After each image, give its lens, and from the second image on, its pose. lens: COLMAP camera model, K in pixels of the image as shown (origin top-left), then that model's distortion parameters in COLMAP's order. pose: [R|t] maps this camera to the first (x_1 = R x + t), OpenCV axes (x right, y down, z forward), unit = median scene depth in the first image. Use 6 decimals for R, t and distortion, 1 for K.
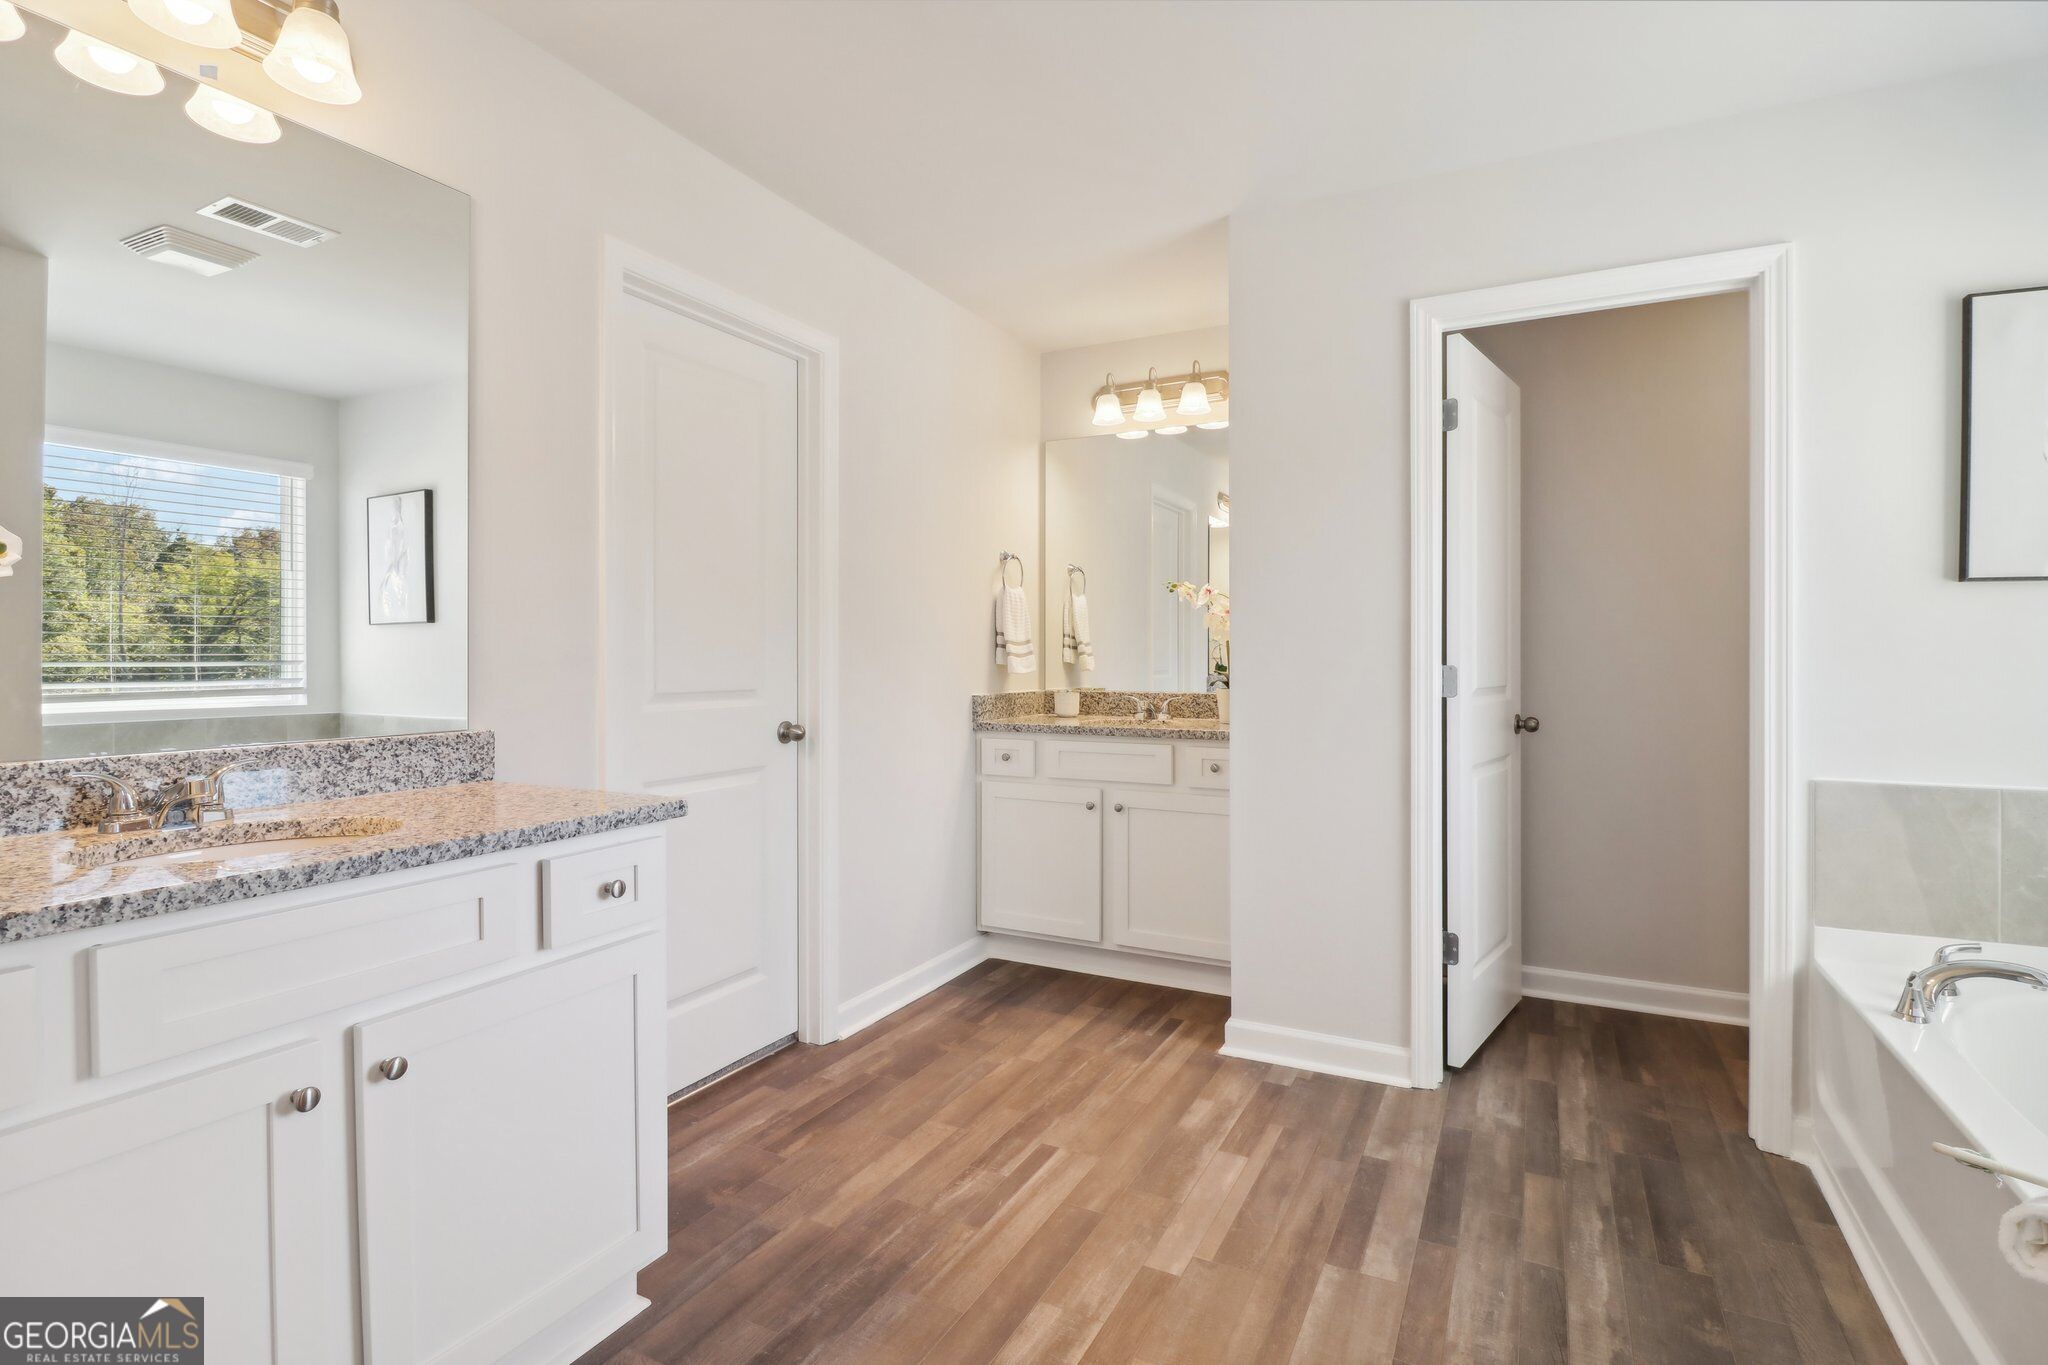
lens RADIAL K [[974.8, 0, 1033.3], [0, 974.8, 670.5], [0, 0, 1]] dist [0.000204, -0.012098]
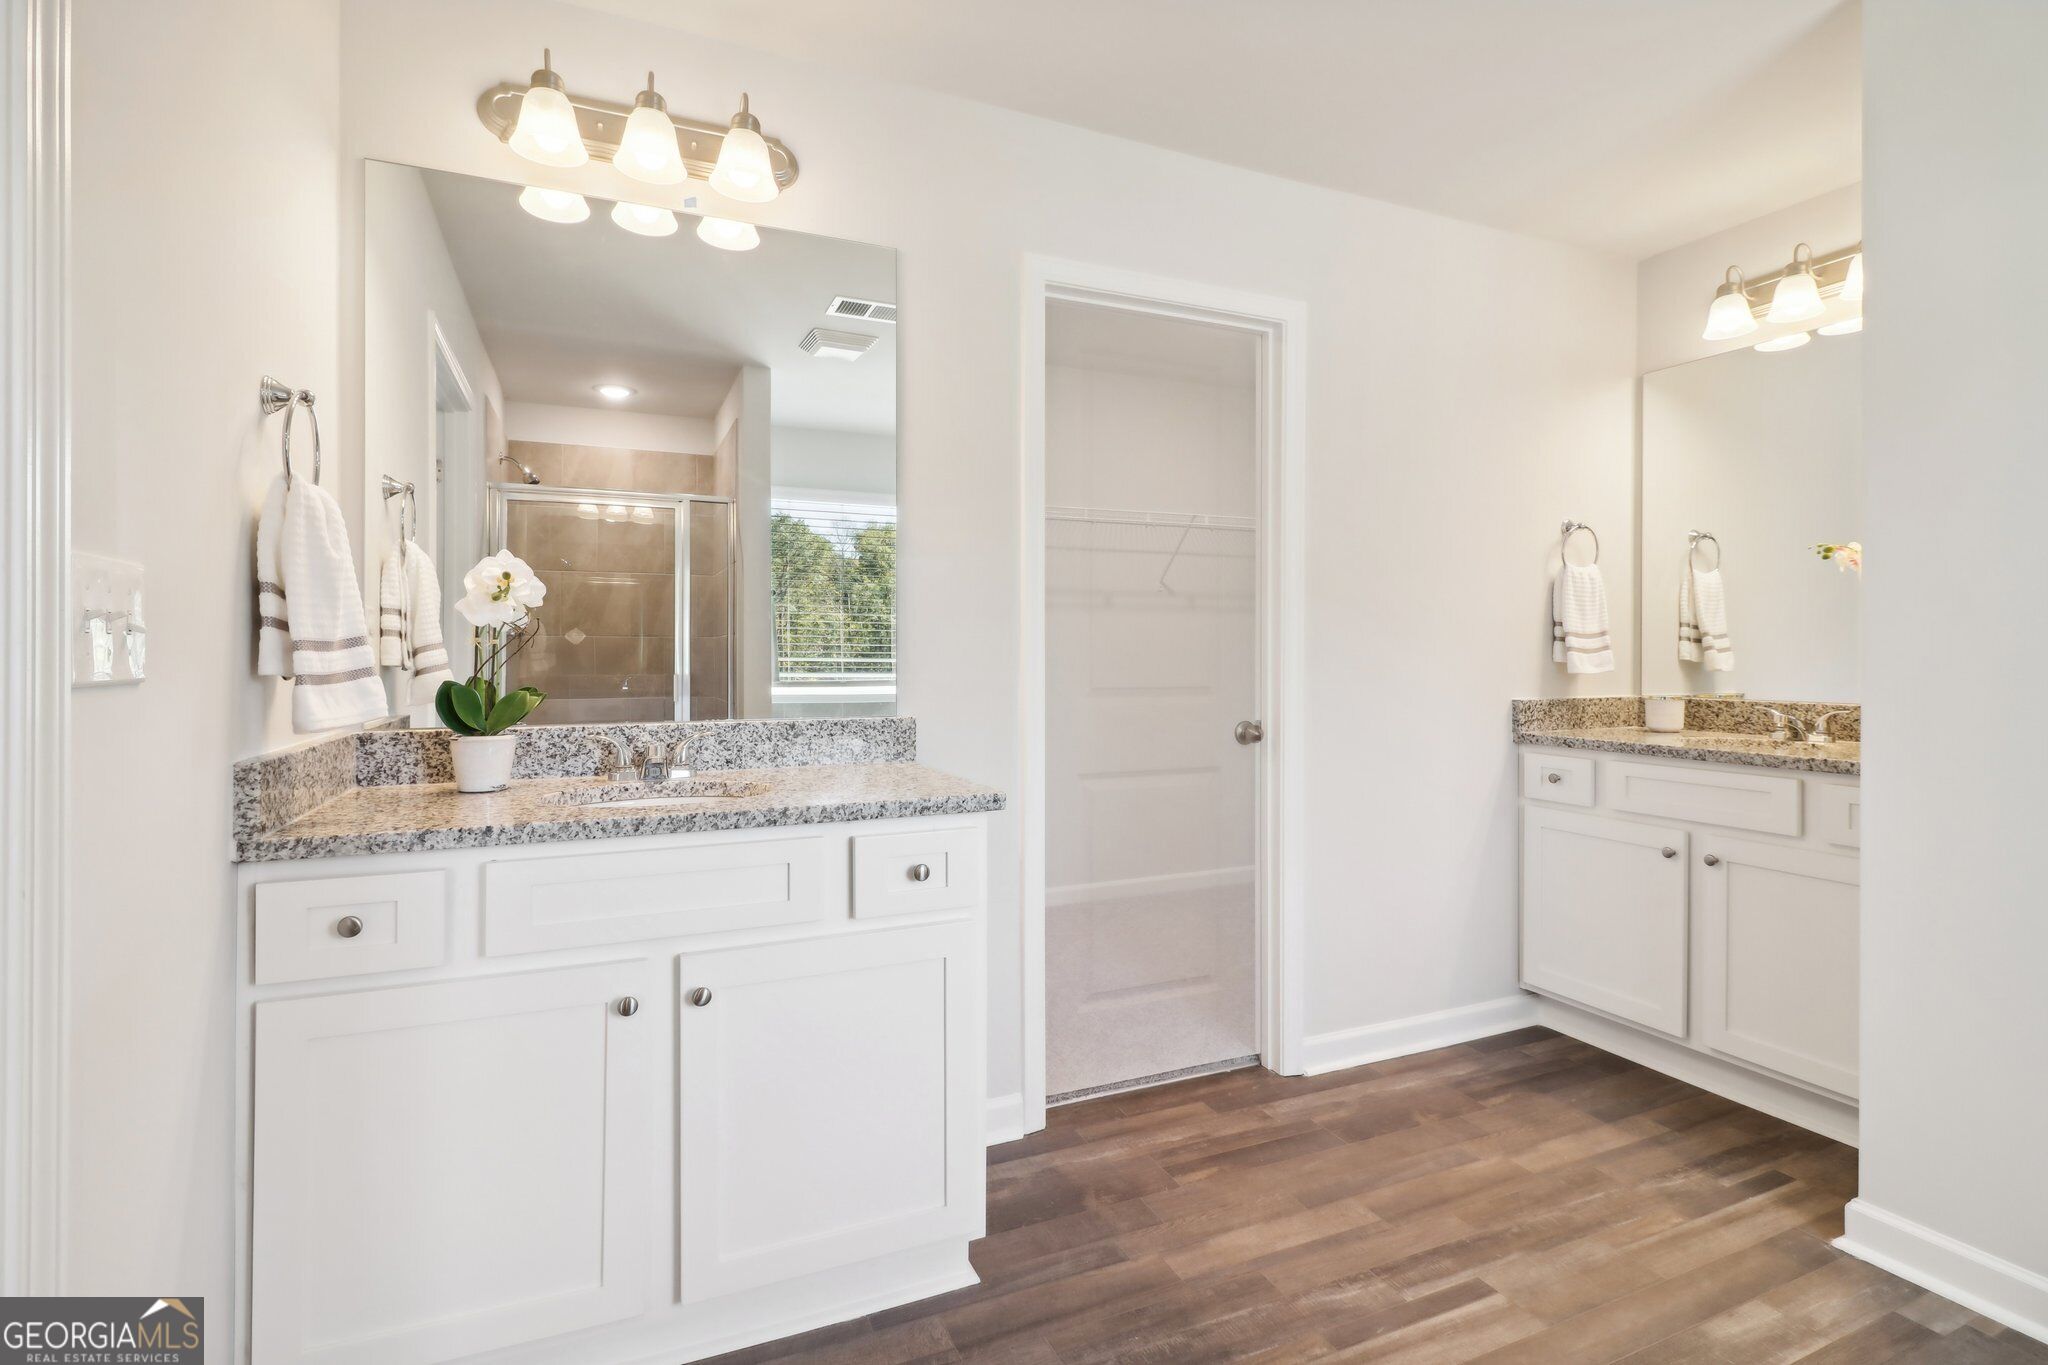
lens RADIAL K [[974.8, 0, 1034.2], [0, 974.8, 664.1], [0, 0, 1]] dist [0.000204, -0.012098]
pose [[0.777337, 0.006345, -0.629052, 0.184379], [-0.008574, 0.999963, -0.000509, -0.000644], [0.629026, 0.005789, 0.777363, 0.145678]]
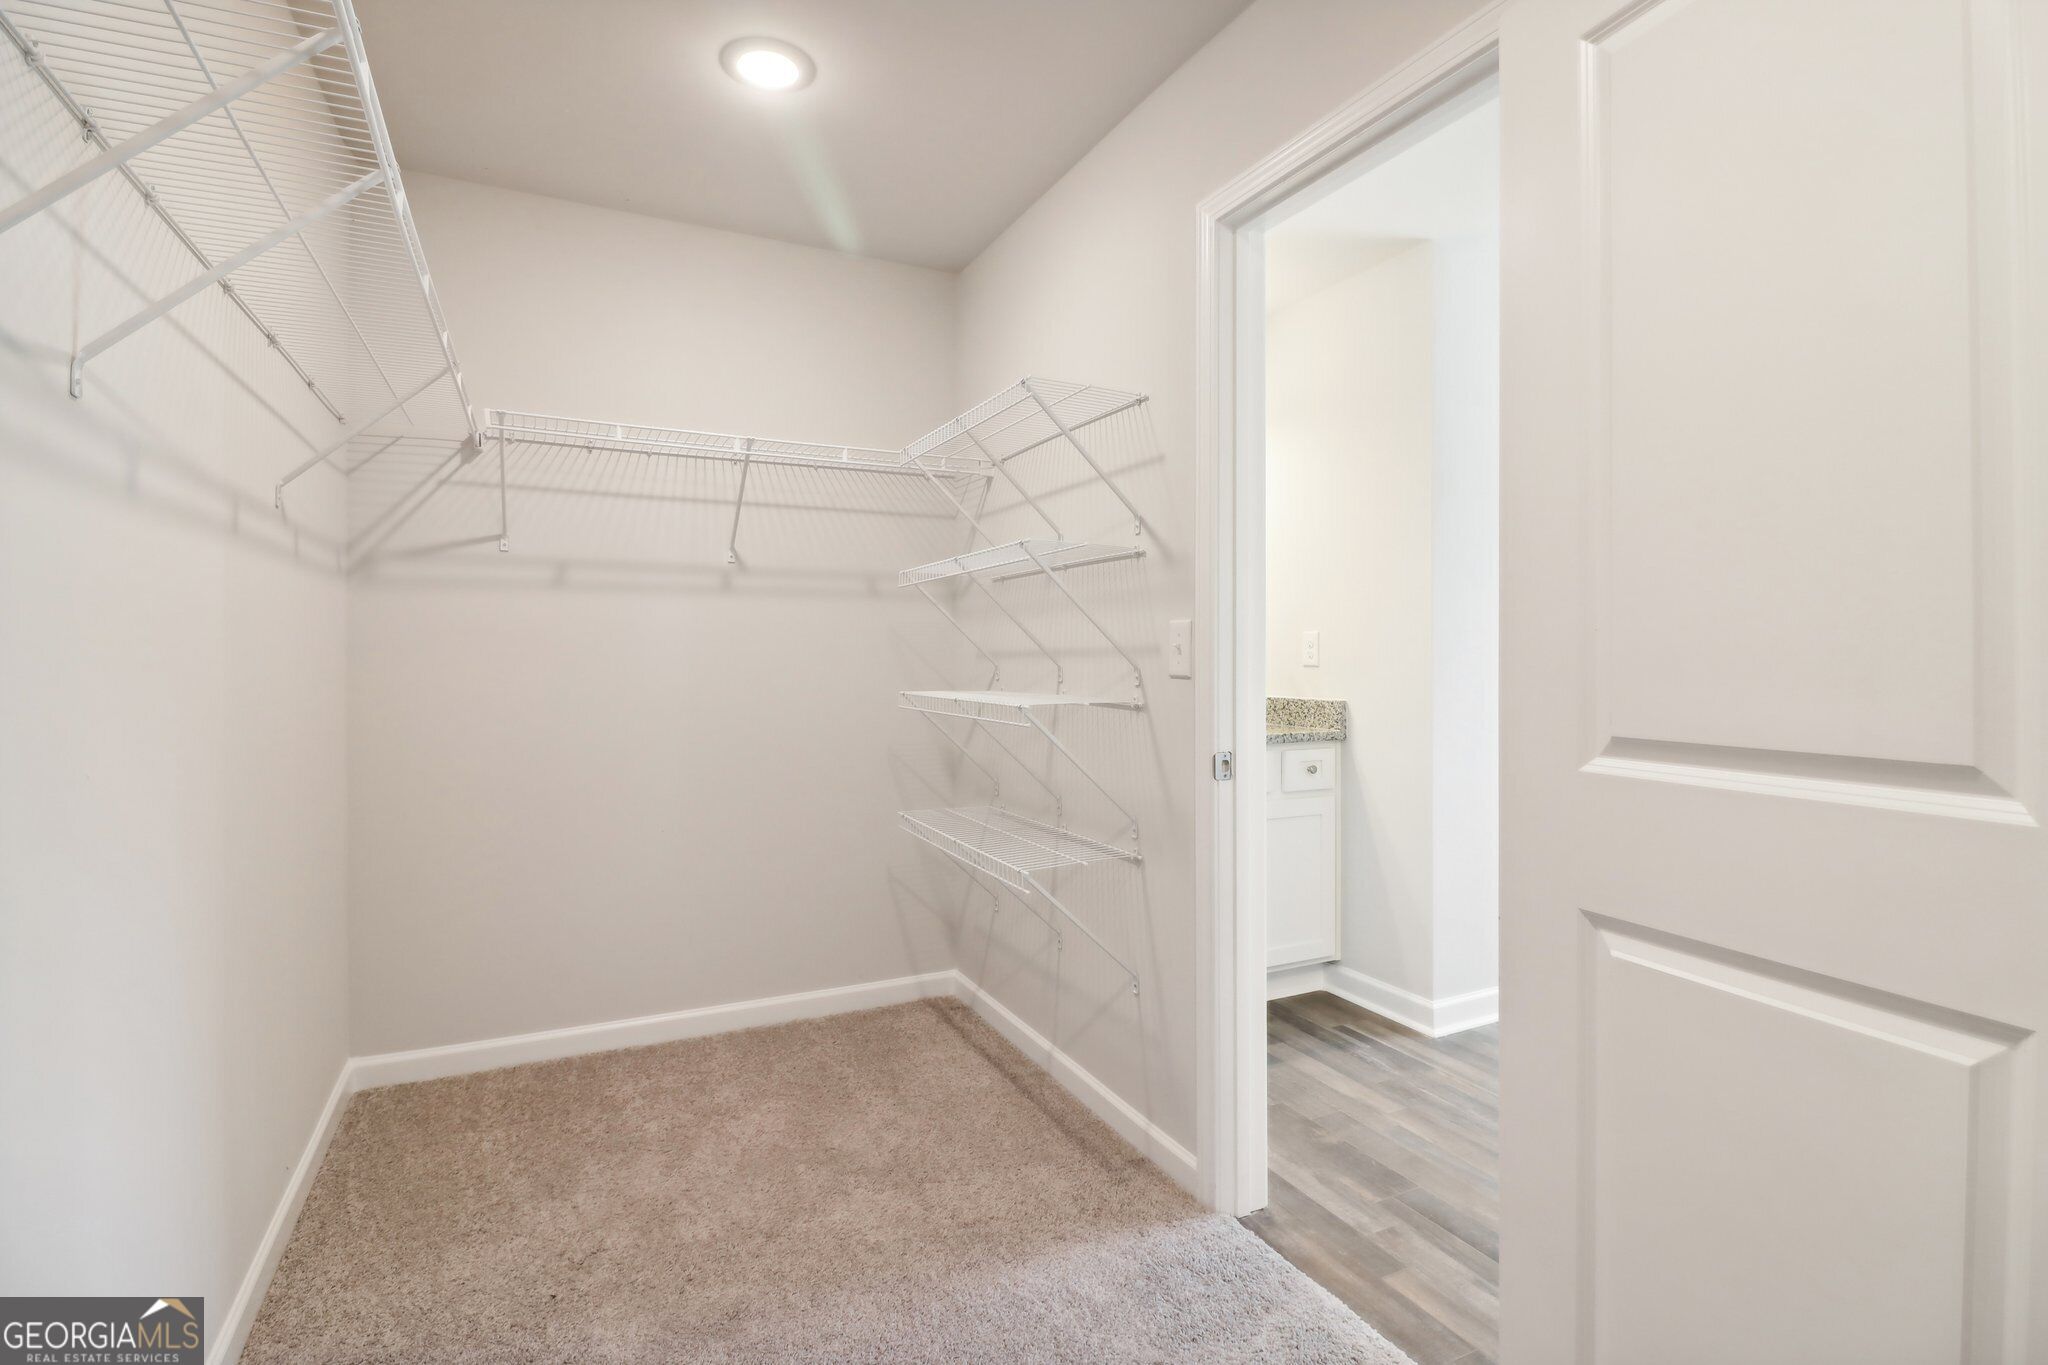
lens RADIAL K [[974.8, 0, 1024.2], [0, 974.8, 674.4], [0, 0, 1]] dist [0.000204, -0.012098]
pose [[0.608480, -0.028028, 0.793074, -0.924896], [0.030693, 0.999460, 0.011773, -0.020550], [-0.792976, 0.017178, 0.609011, 0.736186]]
